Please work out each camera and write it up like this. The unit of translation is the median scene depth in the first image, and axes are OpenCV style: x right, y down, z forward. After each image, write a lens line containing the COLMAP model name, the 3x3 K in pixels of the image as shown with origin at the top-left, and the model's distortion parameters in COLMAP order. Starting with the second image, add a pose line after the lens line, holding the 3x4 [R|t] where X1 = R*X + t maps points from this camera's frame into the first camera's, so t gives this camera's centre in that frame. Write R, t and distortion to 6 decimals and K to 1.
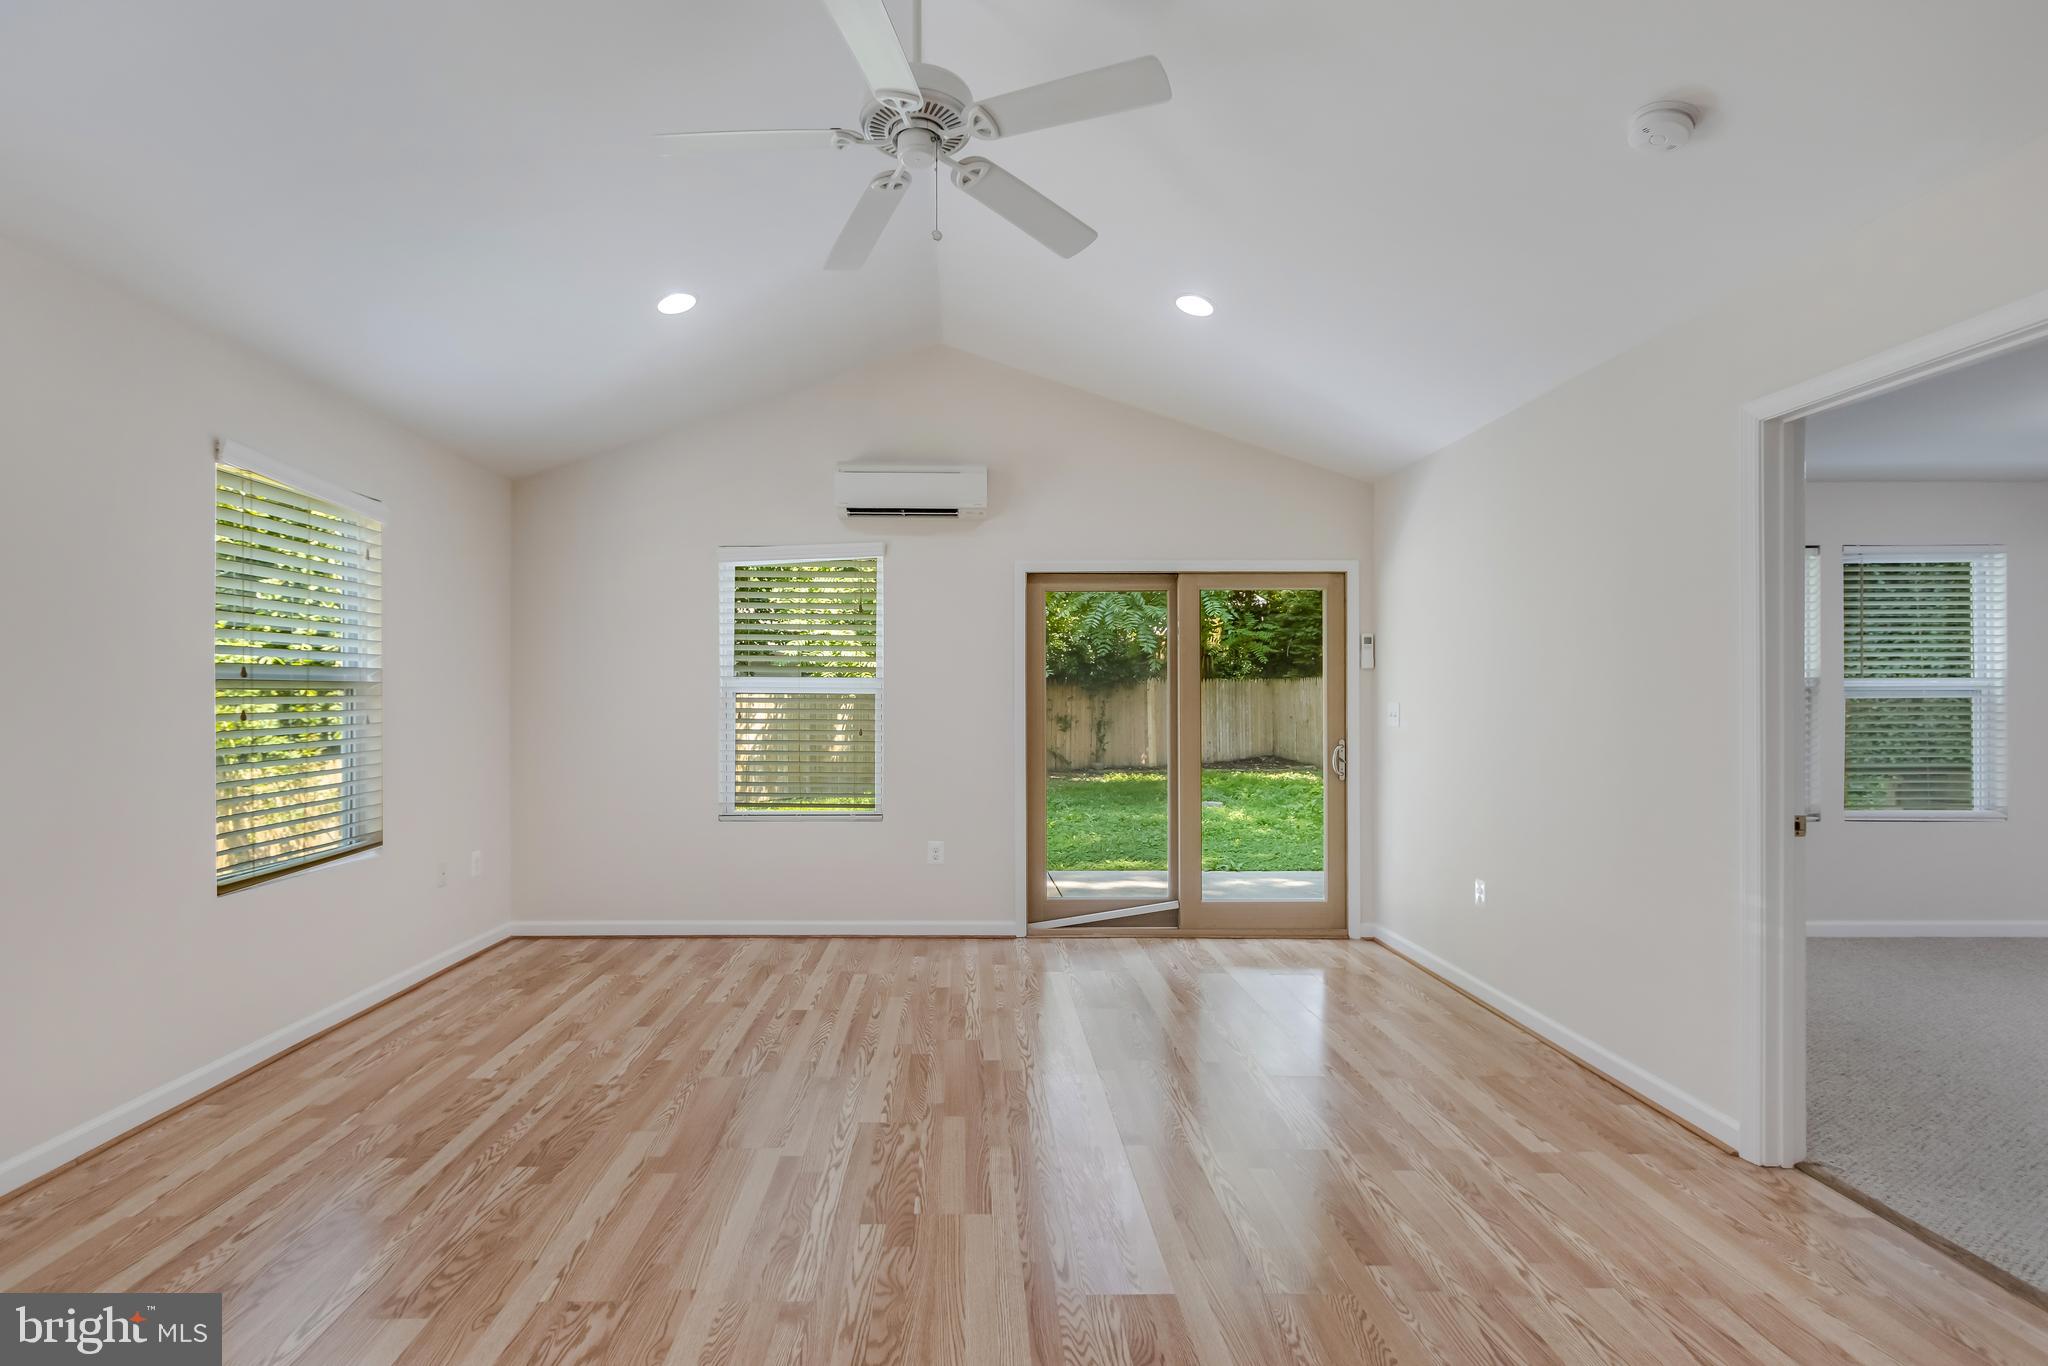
lens RADIAL K [[959.1, 0, 985.2], [0, 959.1, 688.4], [0, 0, 1]] dist [0.015179, -0.009994]
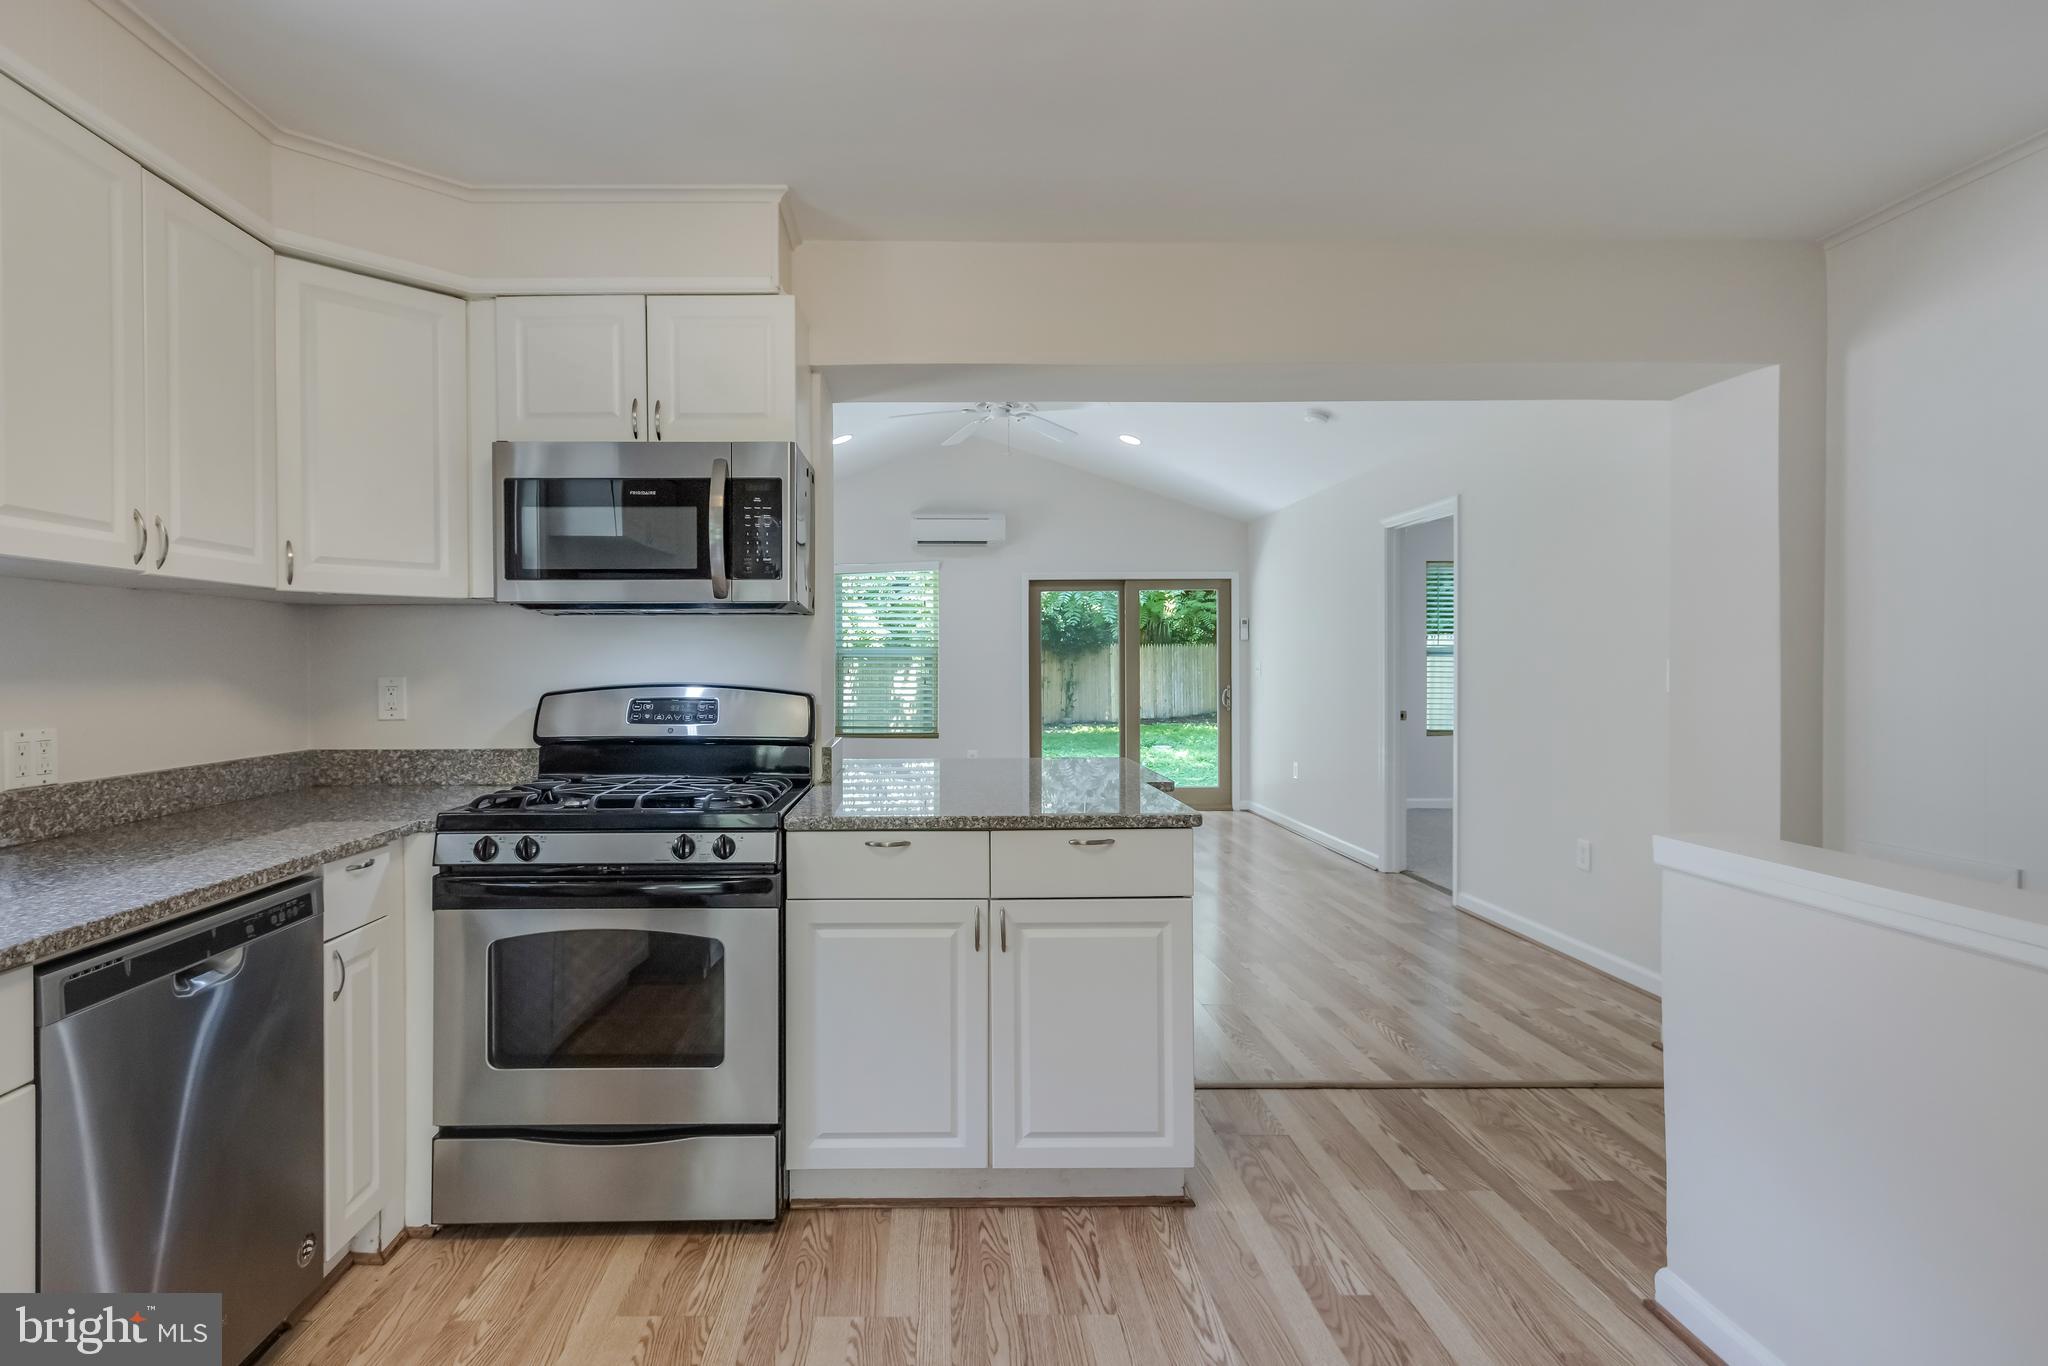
lens RADIAL K [[1008.3, 0, 927.7], [0, 1008.3, 664.3], [0, 0, 1]] dist [0.001516, -0.000985]
pose [[0.999877, -0.003380, -0.015346, -0.100611], [0.003547, 0.999935, 0.010860, -0.000656], [0.015308, -0.010913, 0.999823, -0.679723]]
